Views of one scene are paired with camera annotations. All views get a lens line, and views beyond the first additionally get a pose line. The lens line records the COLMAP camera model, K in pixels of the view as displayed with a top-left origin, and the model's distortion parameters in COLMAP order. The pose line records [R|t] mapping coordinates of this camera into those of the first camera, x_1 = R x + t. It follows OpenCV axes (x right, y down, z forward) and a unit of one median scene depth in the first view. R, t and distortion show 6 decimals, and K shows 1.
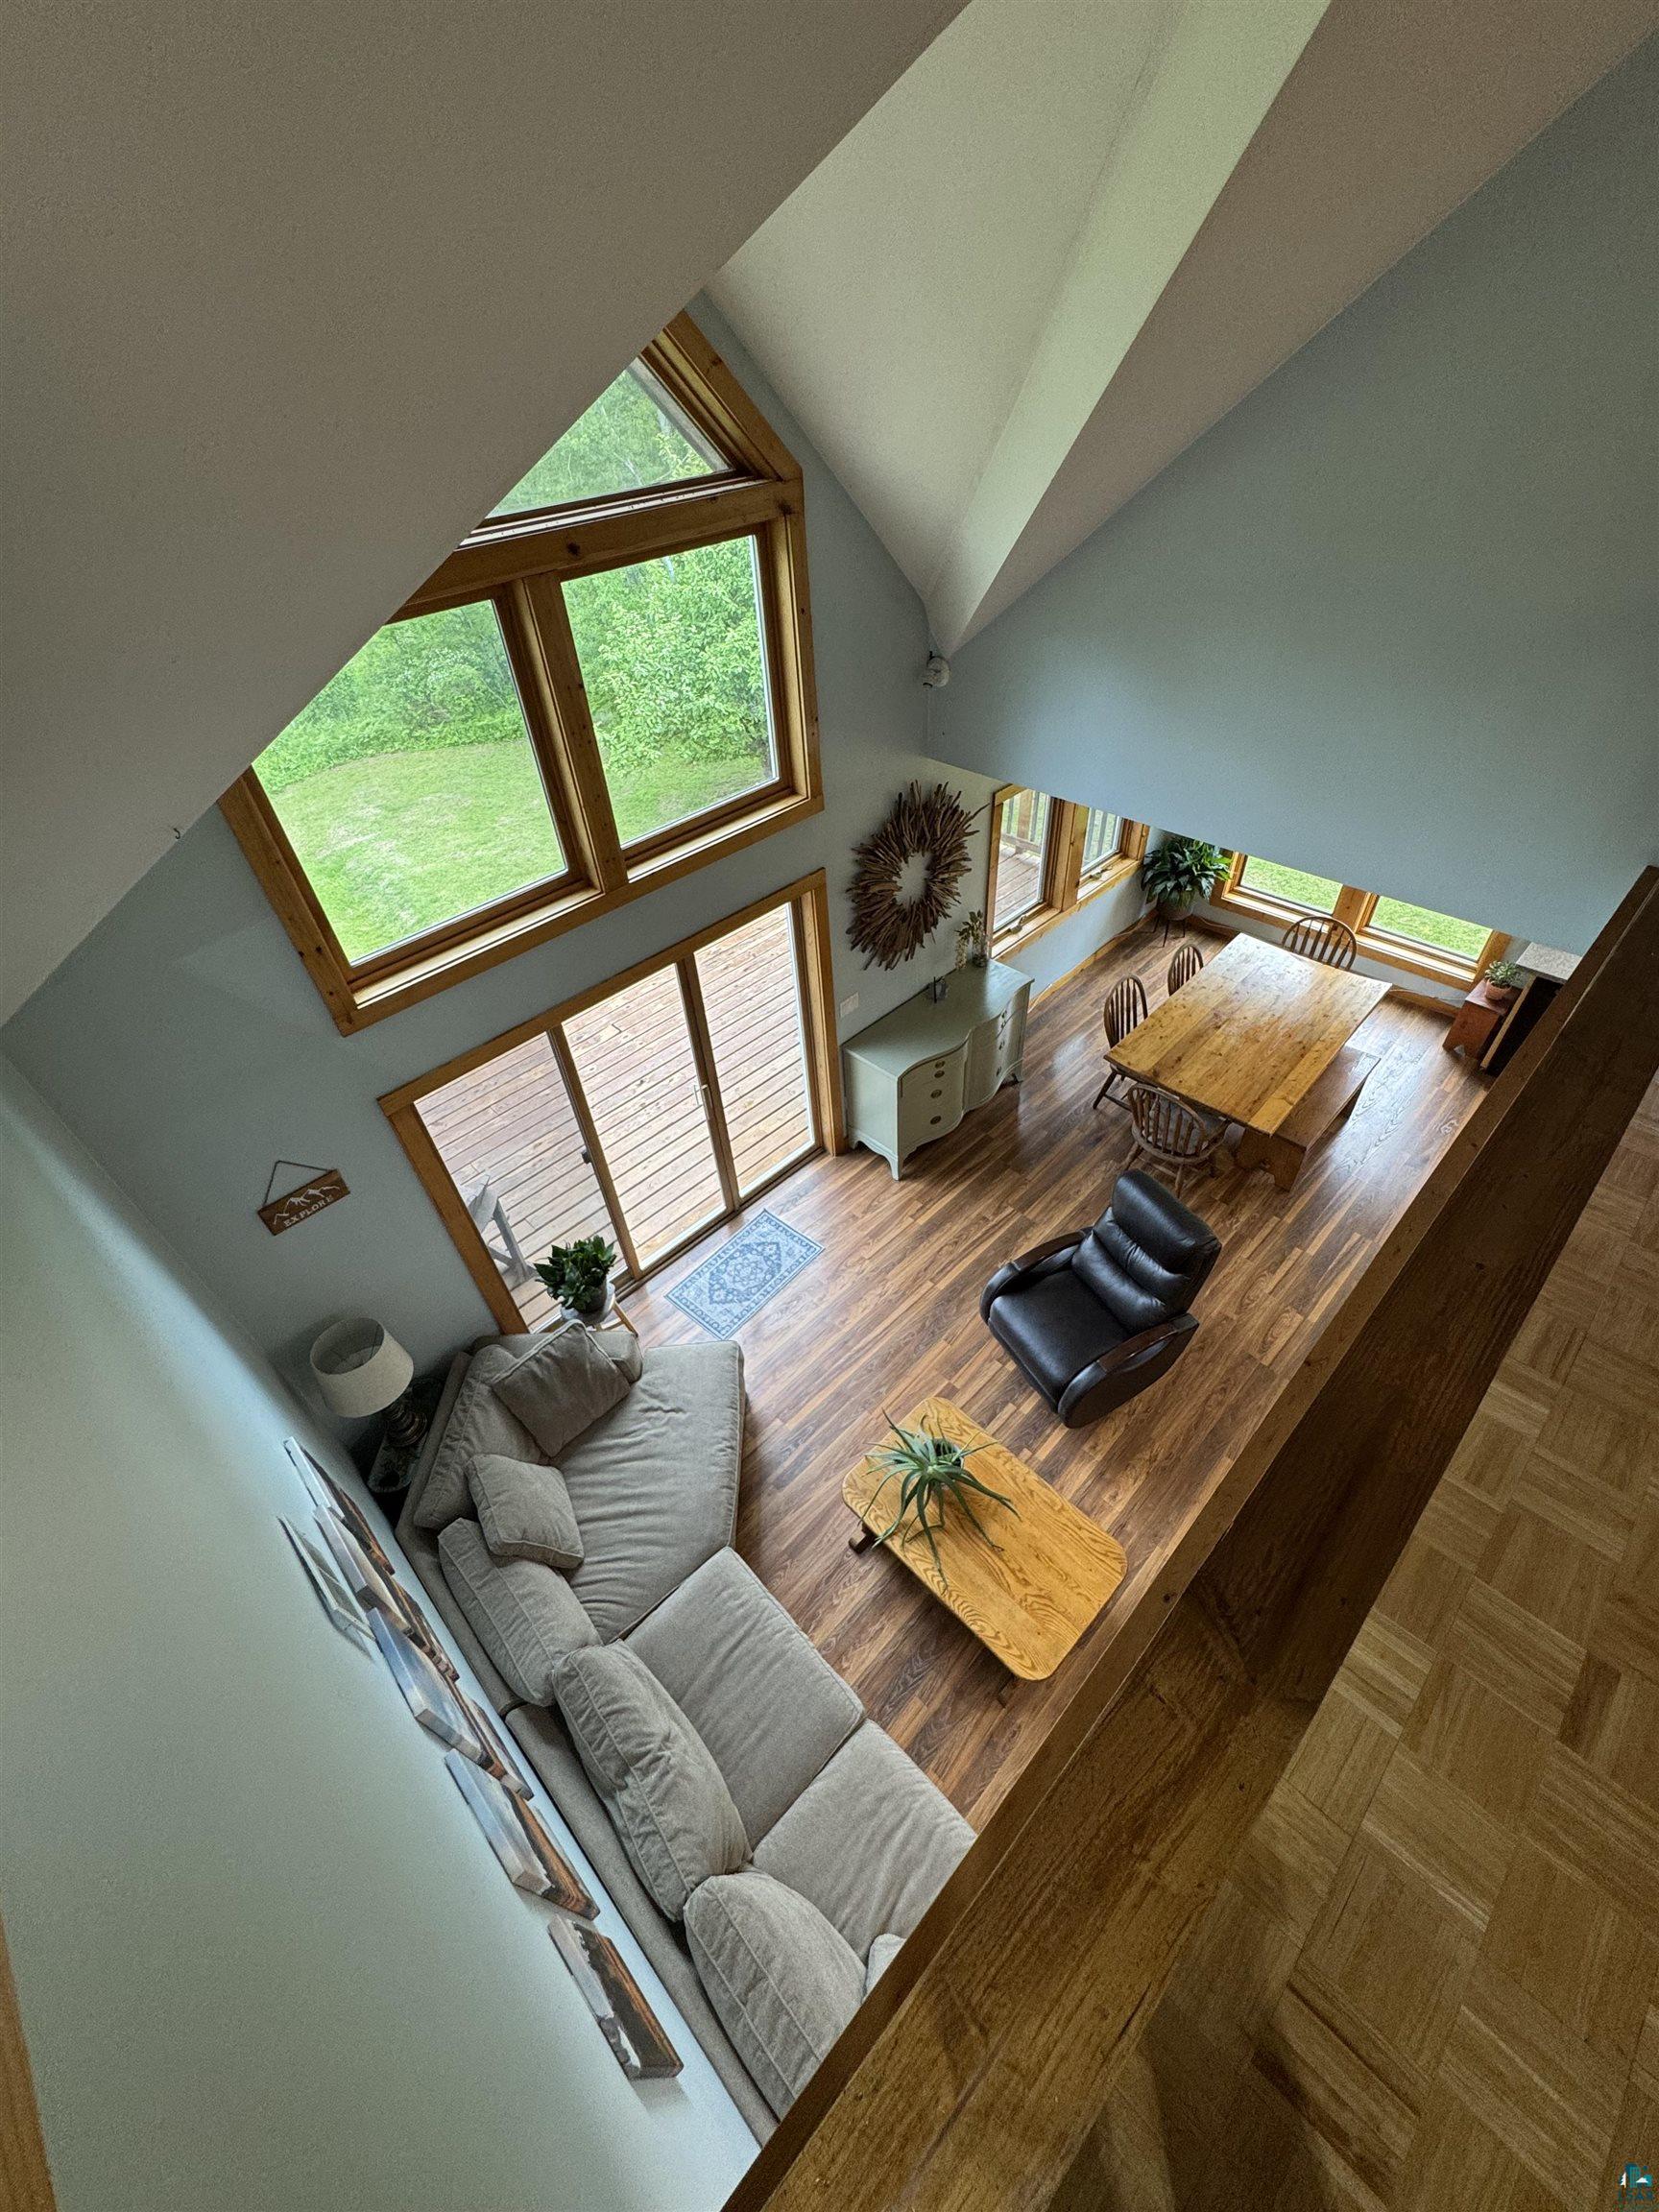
lens RADIAL K [[888.3, 0, 831.7], [0, 888.3, 1109.3], [0, 0, 1]] dist [-0.003319, -0.000060]
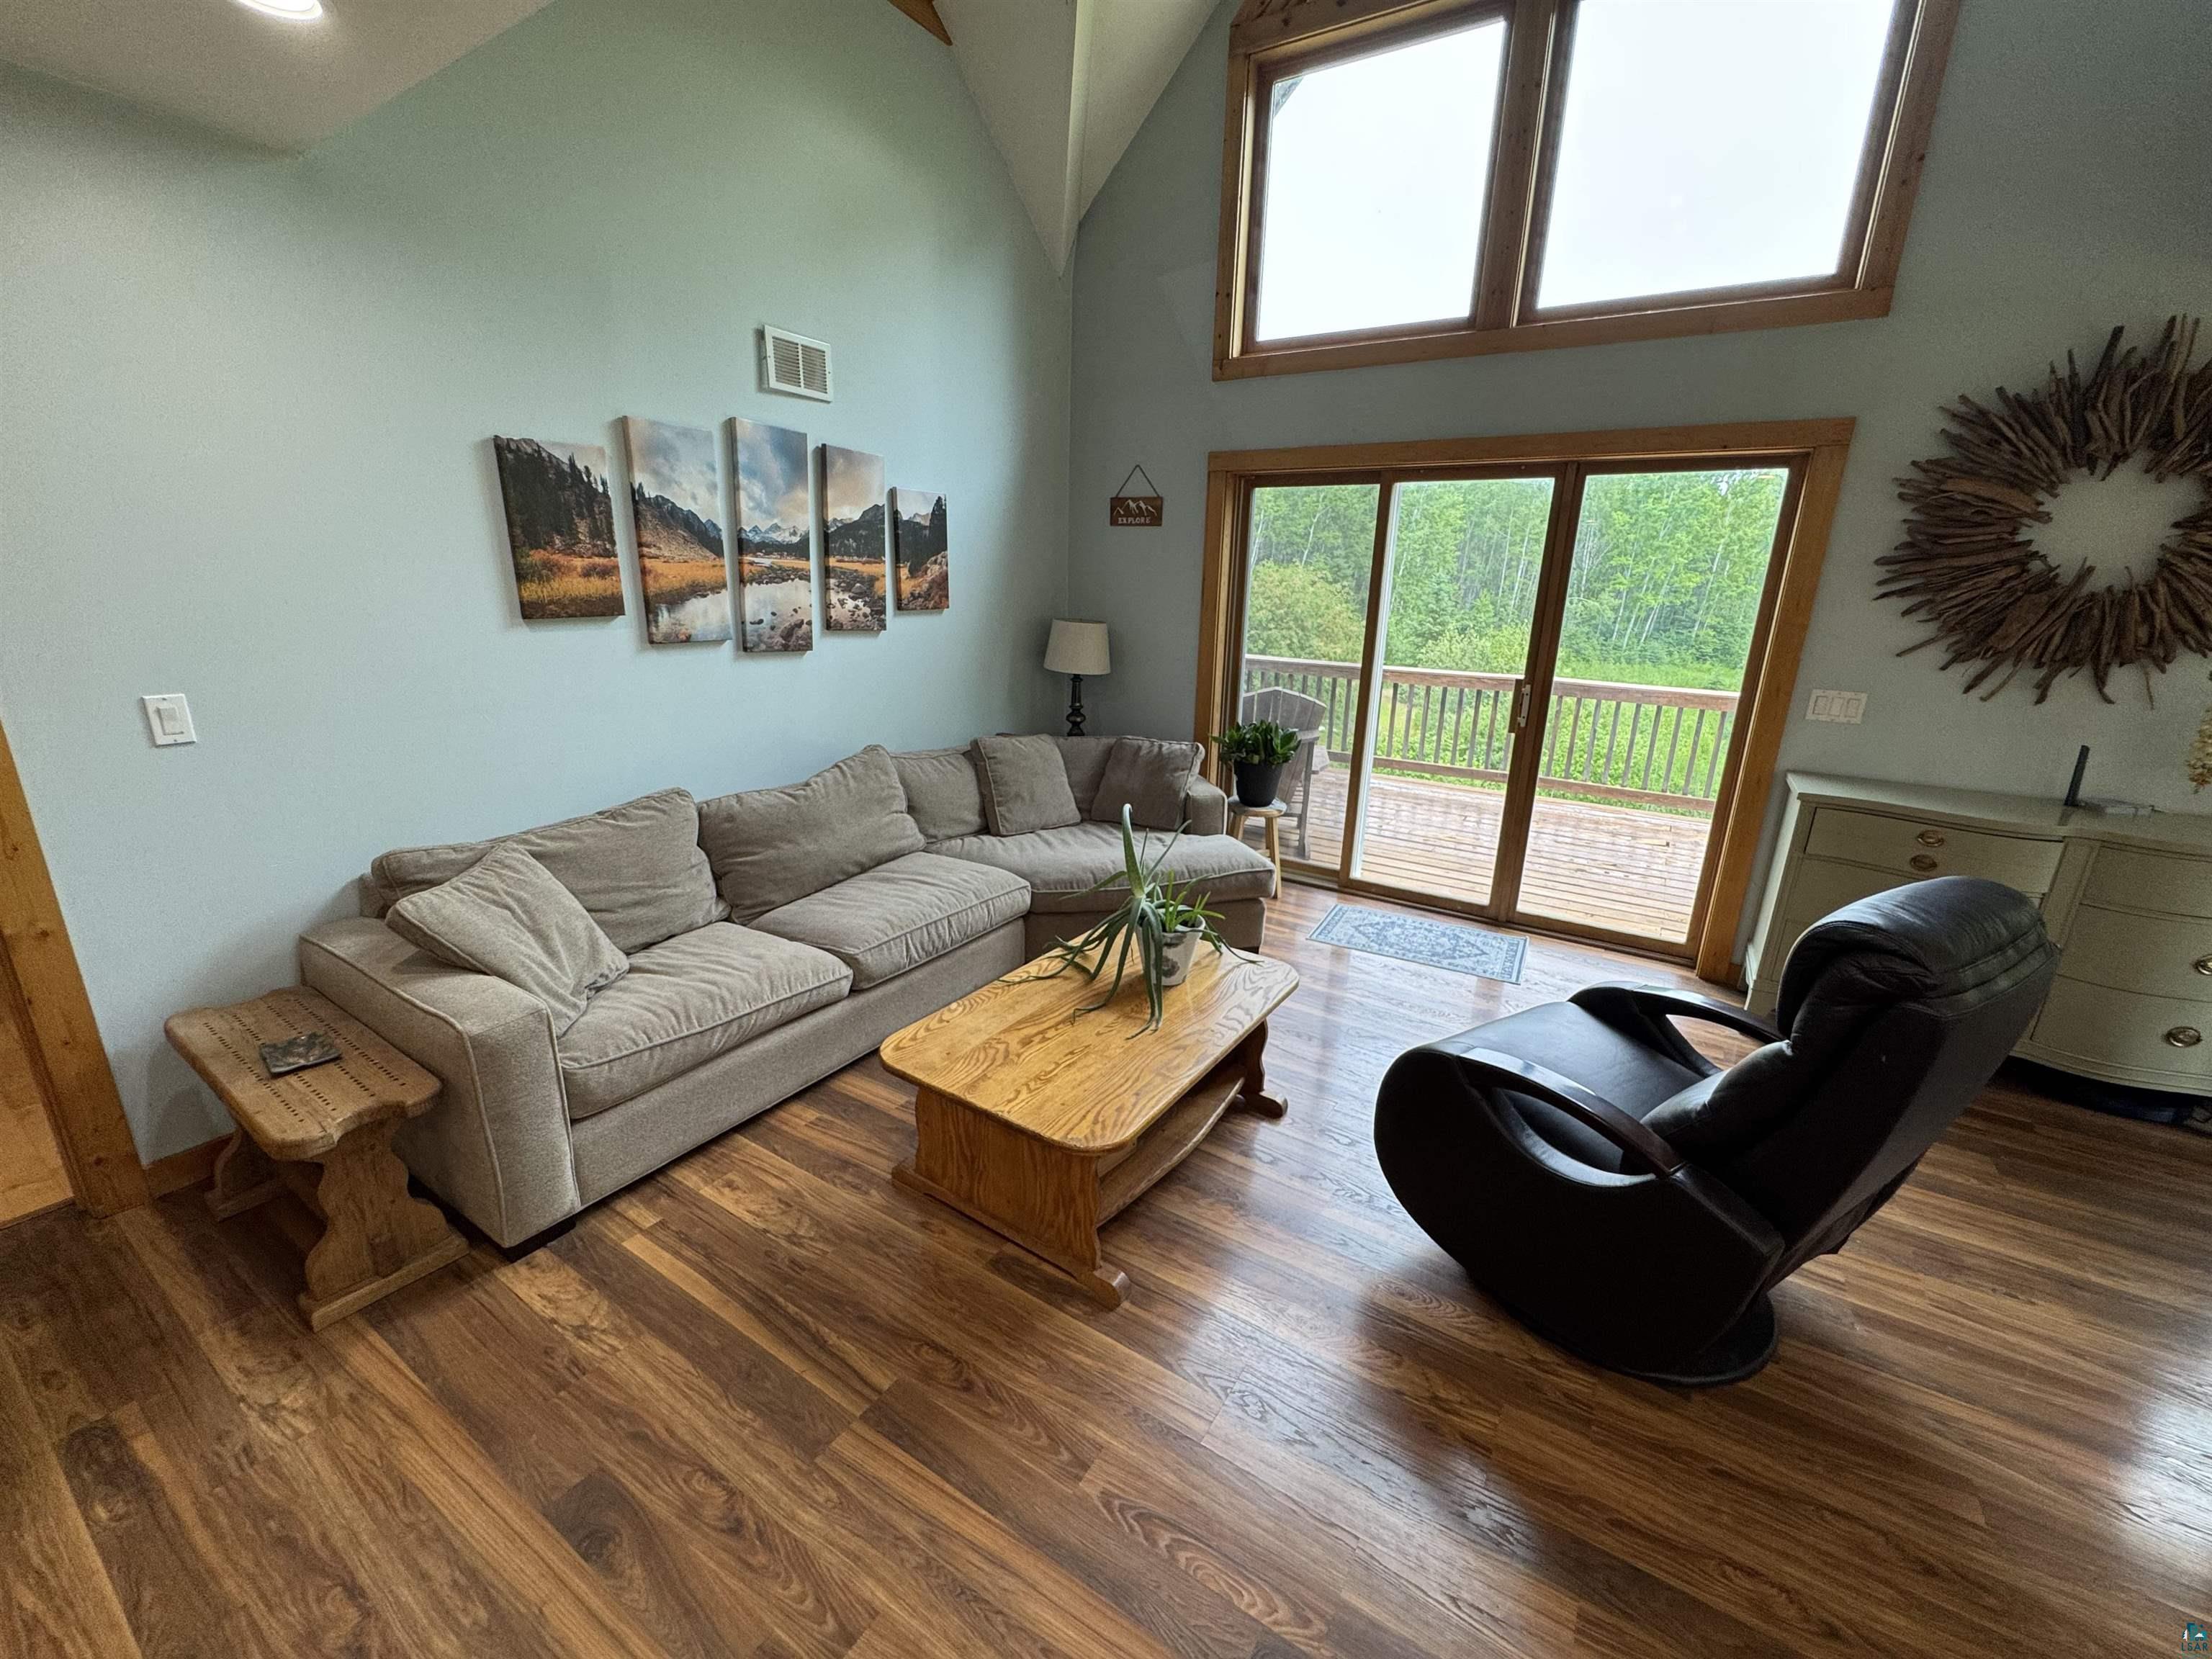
lens RADIAL K [[888.3, 0, 1103.8], [0, 888.3, 828.5], [0, 0, 1]] dist [-0.003319, -0.000060]
pose [[0.216069, 0.326676, -0.920107, 0.514616], [-0.686587, 0.720854, 0.094702, 0.236529], [0.694200, 0.611271, 0.380045, 0.505707]]
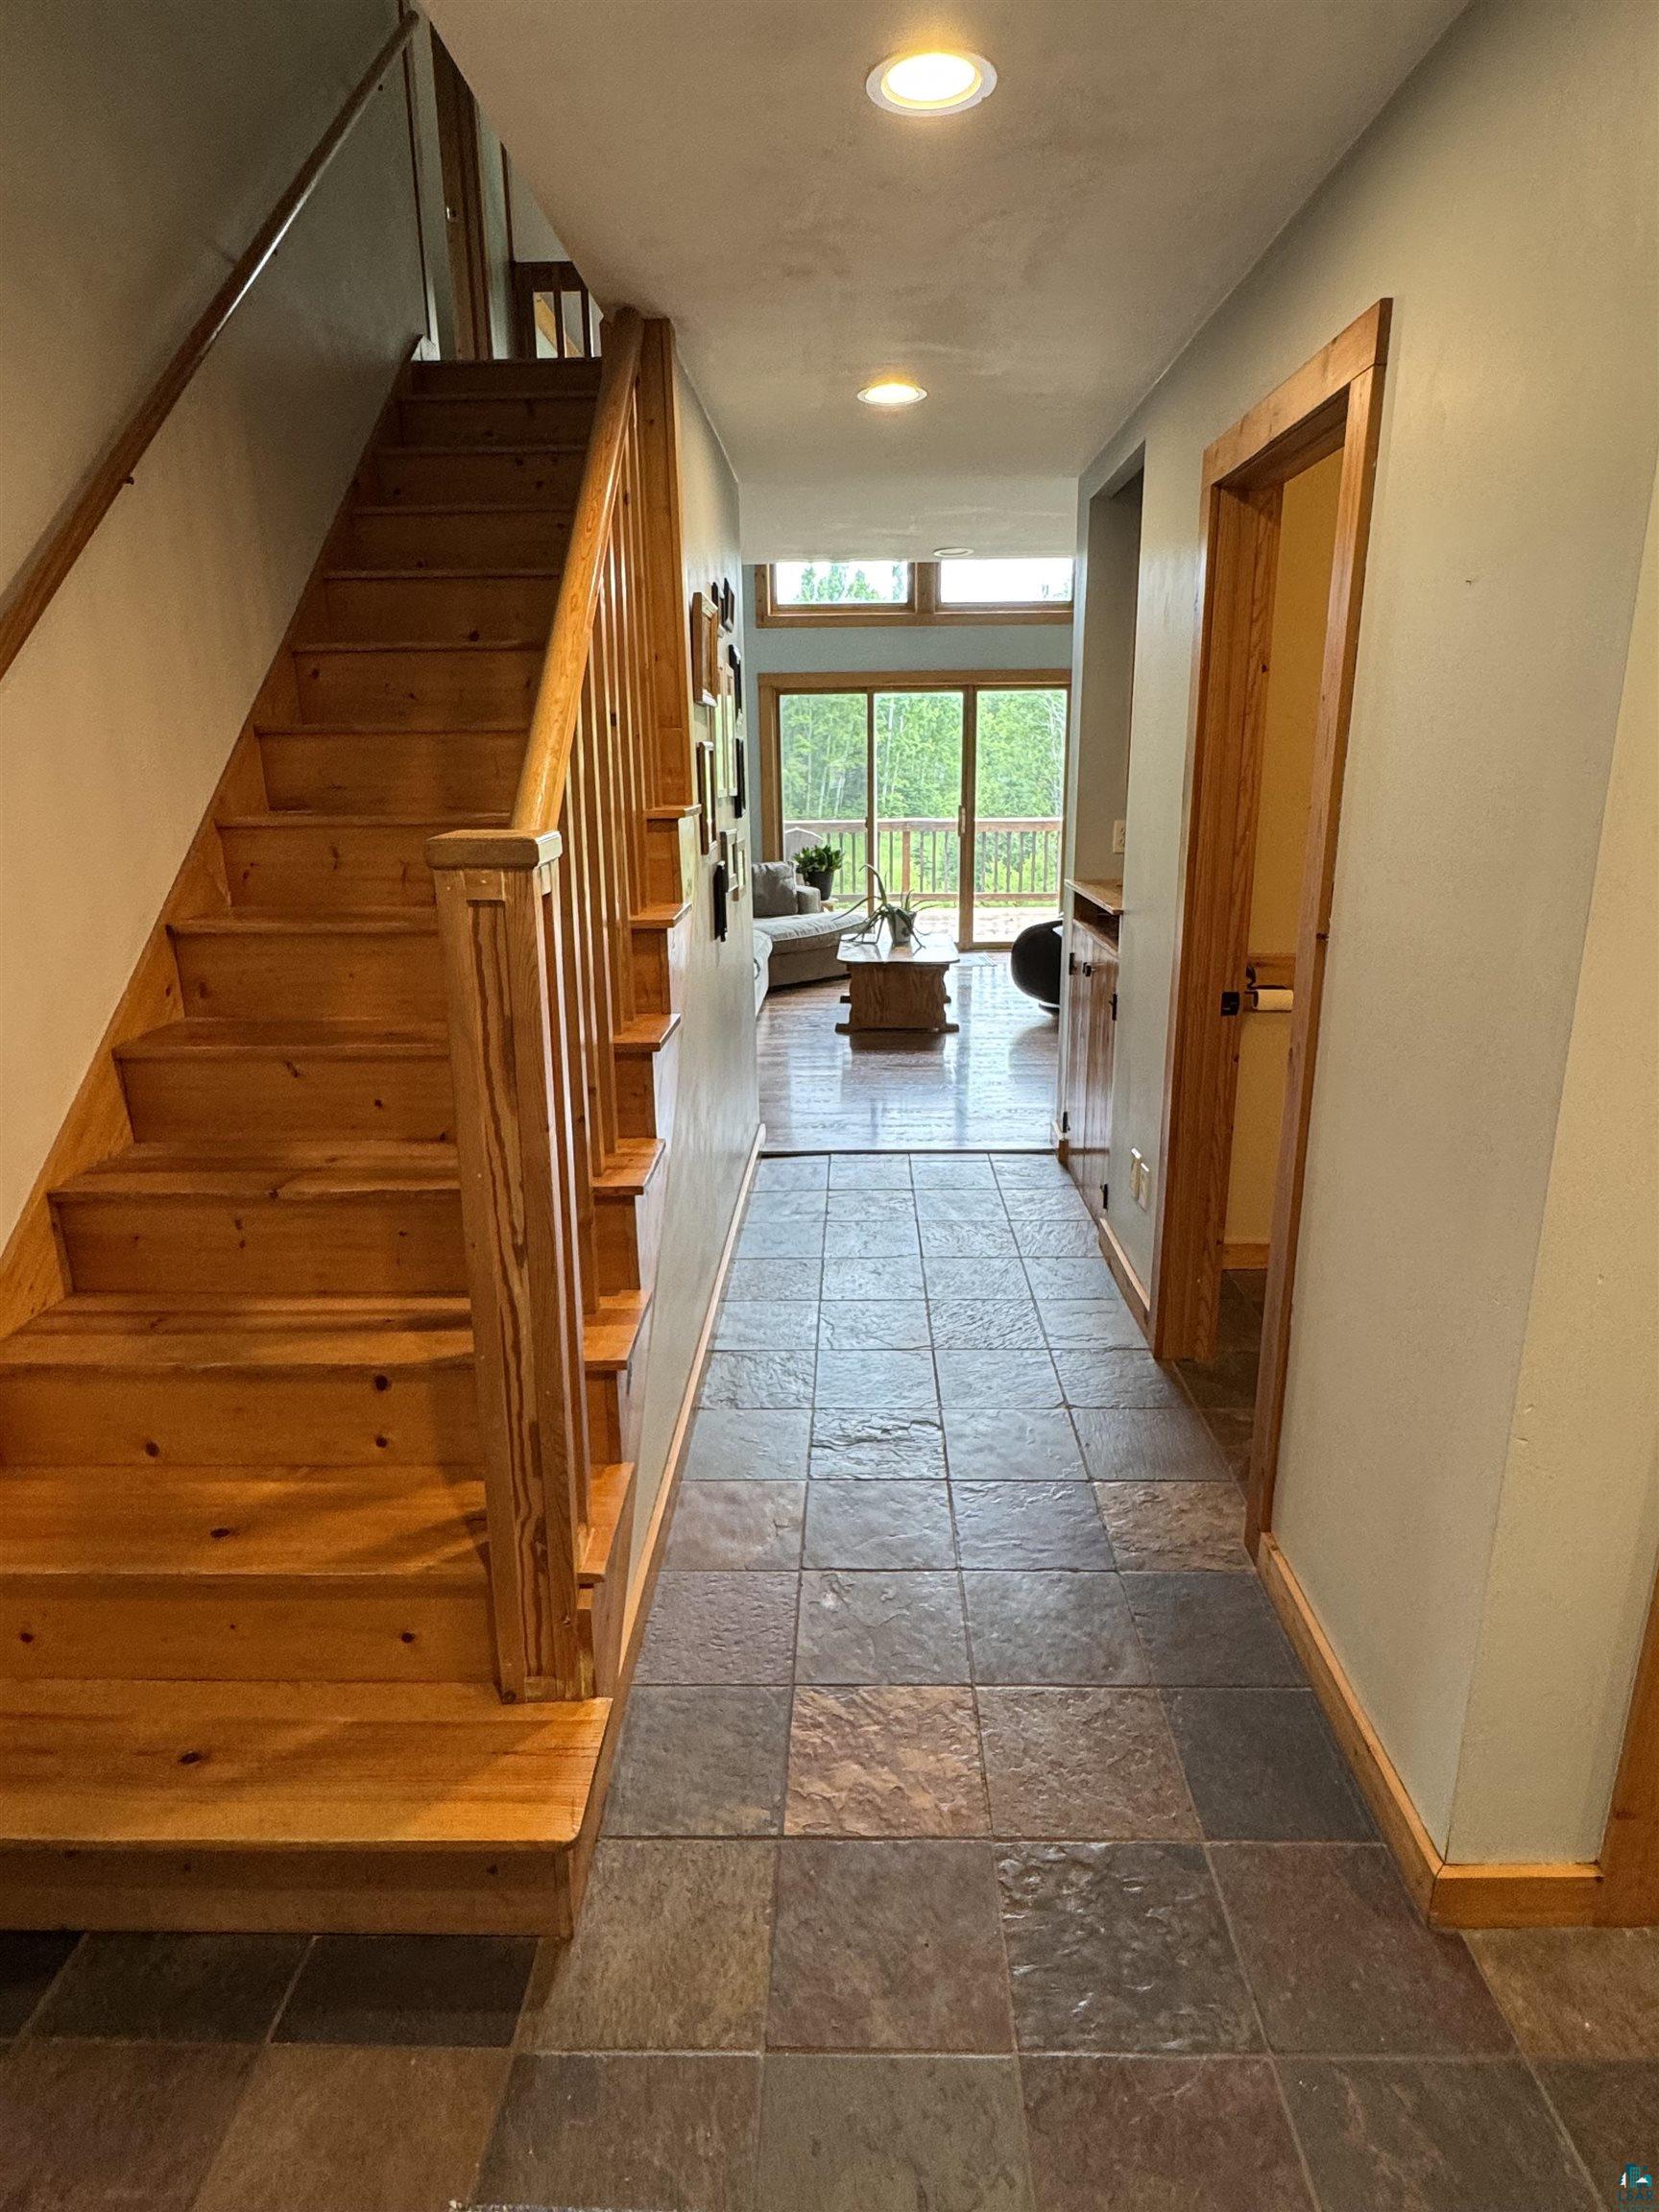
lens RADIAL K [[1256.5, 0, 814.7], [0, 1256.5, 1100.9], [0, 0, 1]] dist [0.000739, 0.000008]
pose [[0.688696, 0.238744, -0.684616, 1.099720], [-0.507868, 0.832738, -0.220496, 0.864773], [0.517464, 0.499549, 0.694753, -0.234027]]
